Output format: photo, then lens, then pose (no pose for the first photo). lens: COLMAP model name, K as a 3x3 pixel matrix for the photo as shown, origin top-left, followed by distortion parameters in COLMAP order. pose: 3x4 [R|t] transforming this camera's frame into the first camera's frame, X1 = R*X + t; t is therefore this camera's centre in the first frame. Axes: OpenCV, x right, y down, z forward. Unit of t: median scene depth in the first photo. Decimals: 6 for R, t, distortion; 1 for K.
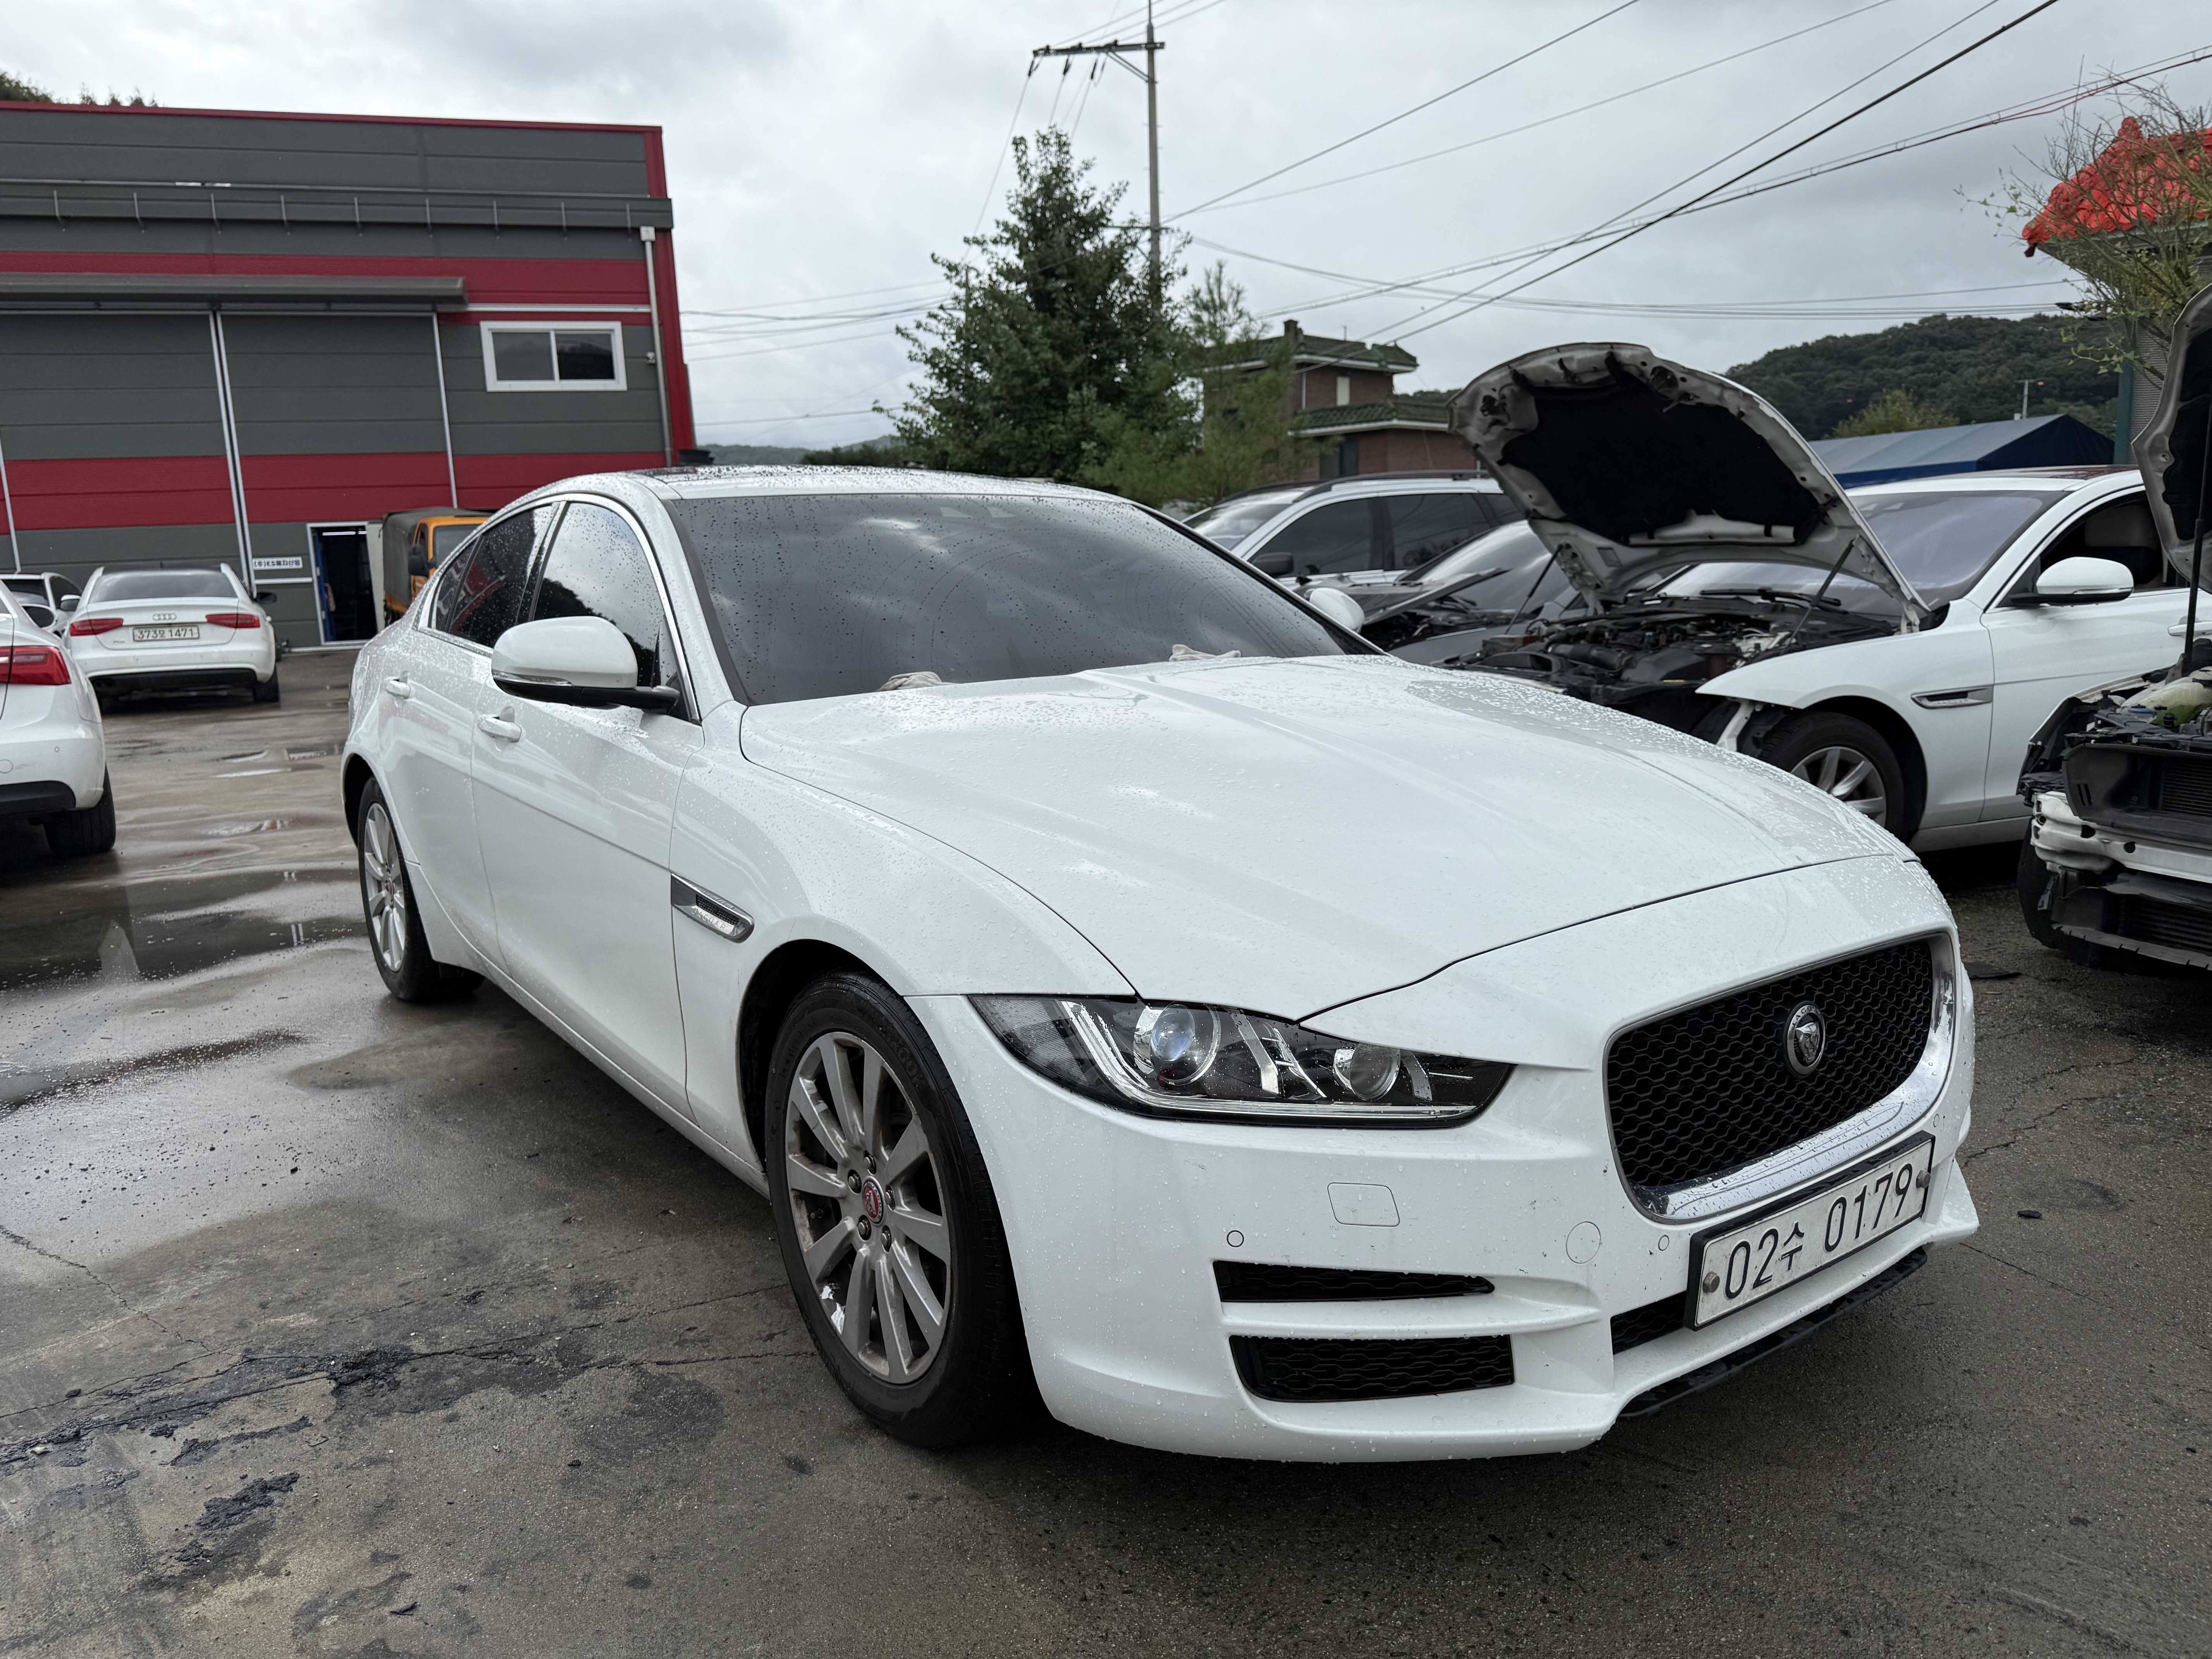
lens RADIAL K [[1530.7, 0, 1092.7], [0, 1530.7, 855.4], [0, 0, 1]] dist [0.074509, -0.091223]
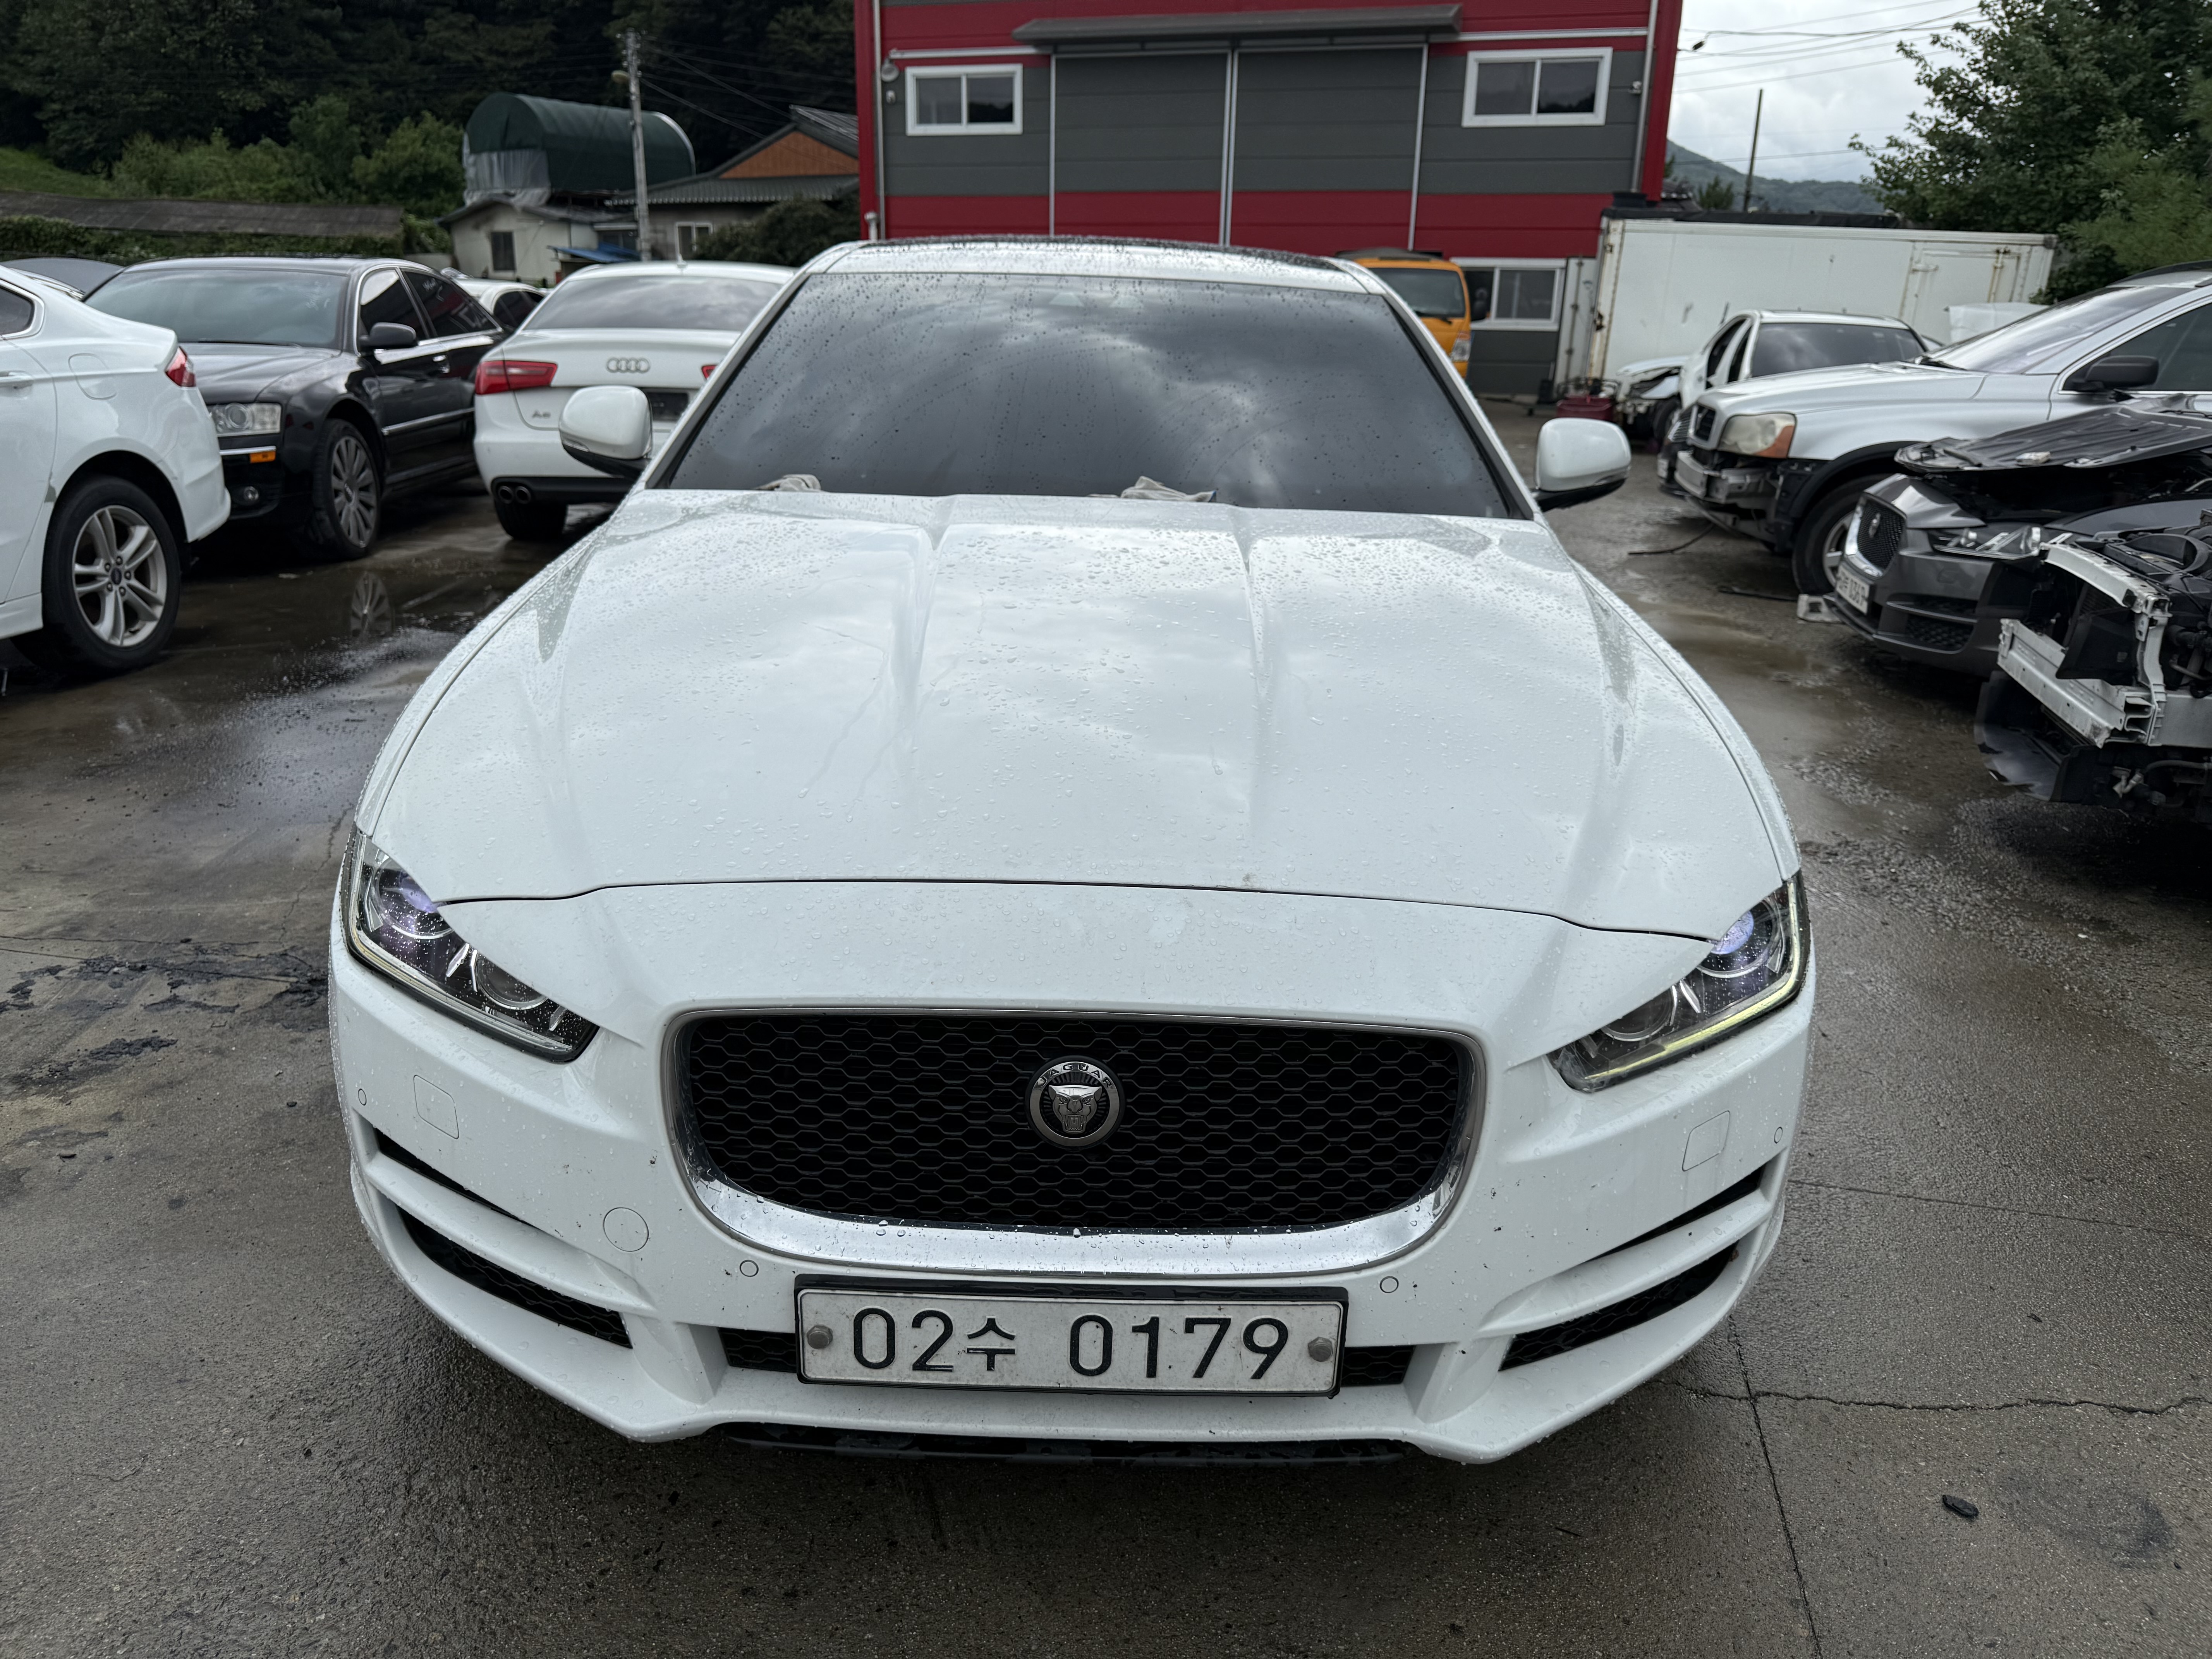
lens RADIAL K [[1569.0, 0, 1106.0], [0, 1569.0, 829.5], [0, 0, 1]] dist [-0.005741, 0.002042]
pose [[0.813510, 0.235211, -0.531861, 0.100775], [-0.162100, 0.970024, 0.181045, -0.018041], [0.558502, -0.061068, 0.827252, 0.046020]]
